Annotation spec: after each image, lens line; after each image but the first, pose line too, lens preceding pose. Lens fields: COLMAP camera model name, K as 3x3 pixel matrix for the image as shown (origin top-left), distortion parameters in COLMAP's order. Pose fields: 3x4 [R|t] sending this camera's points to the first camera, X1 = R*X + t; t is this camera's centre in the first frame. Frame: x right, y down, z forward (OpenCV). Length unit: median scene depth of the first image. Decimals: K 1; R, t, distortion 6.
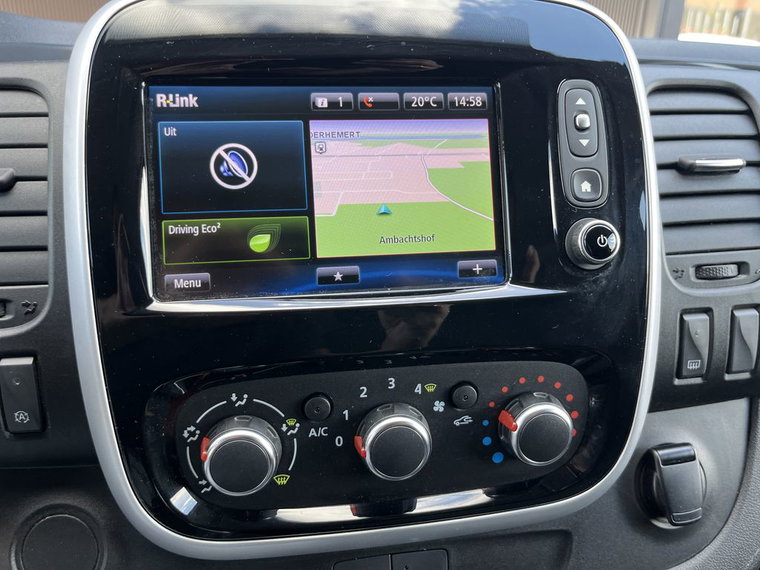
lens RADIAL K [[578.9, 0, 377.2], [0, 578.9, 287.6], [0, 0, 1]] dist [0.047004, -0.069775]
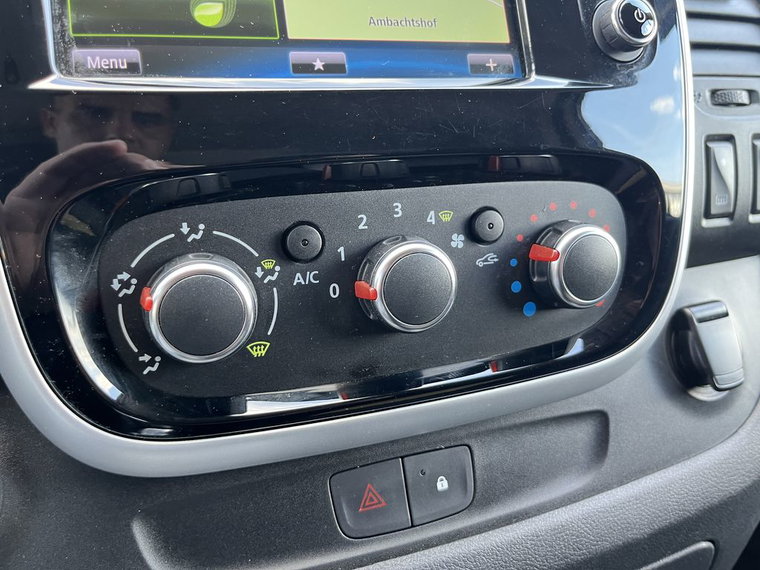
lens RADIAL K [[578.9, 0, 381.6], [0, 578.9, 279.0], [0, 0, 1]] dist [0.047004, -0.069775]
pose [[0.984372, -0.068397, 0.162276, -0.125107], [0.077335, 0.995780, -0.049413, 0.290892], [-0.158211, 0.061191, 0.985507, 0.259523]]
